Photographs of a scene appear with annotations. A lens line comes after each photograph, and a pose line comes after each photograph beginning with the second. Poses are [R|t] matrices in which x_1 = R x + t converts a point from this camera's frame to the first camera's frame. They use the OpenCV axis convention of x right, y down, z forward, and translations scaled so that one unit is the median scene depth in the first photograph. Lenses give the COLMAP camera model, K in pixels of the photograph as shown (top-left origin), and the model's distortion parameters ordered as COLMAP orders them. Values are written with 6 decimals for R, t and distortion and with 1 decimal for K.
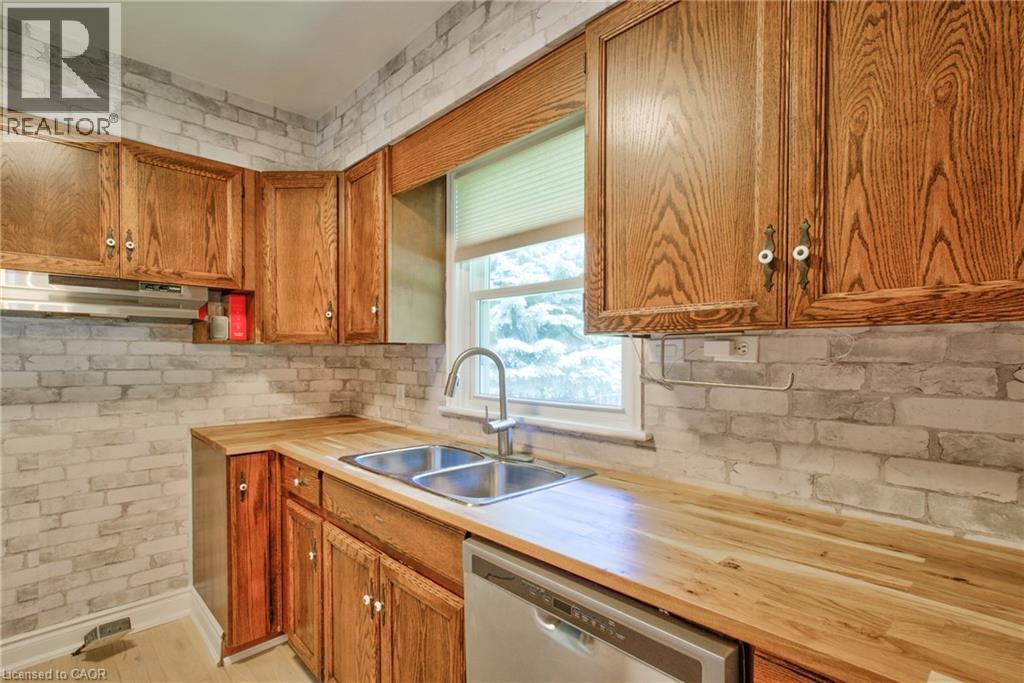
lens RADIAL K [[479.1, 0, 512.0], [0, 479.1, 341.5], [0, 0, 1]] dist [-0.000231, 0.000737]
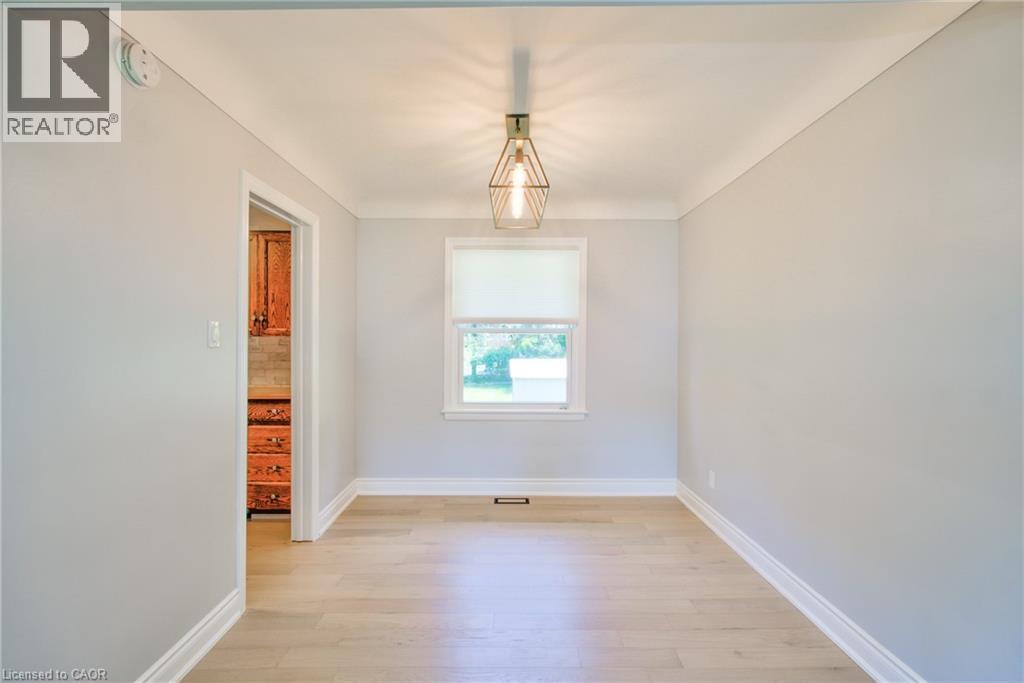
lens RADIAL K [[479.1, 0, 512.0], [0, 479.1, 341.5], [0, 0, 1]] dist [-0.000231, 0.000737]
pose [[0.706838, 0.000628, 0.707375, -0.780633], [-0.016639, 0.999738, 0.015739, -0.082739], [-0.707180, -0.022895, 0.706663, -3.384120]]
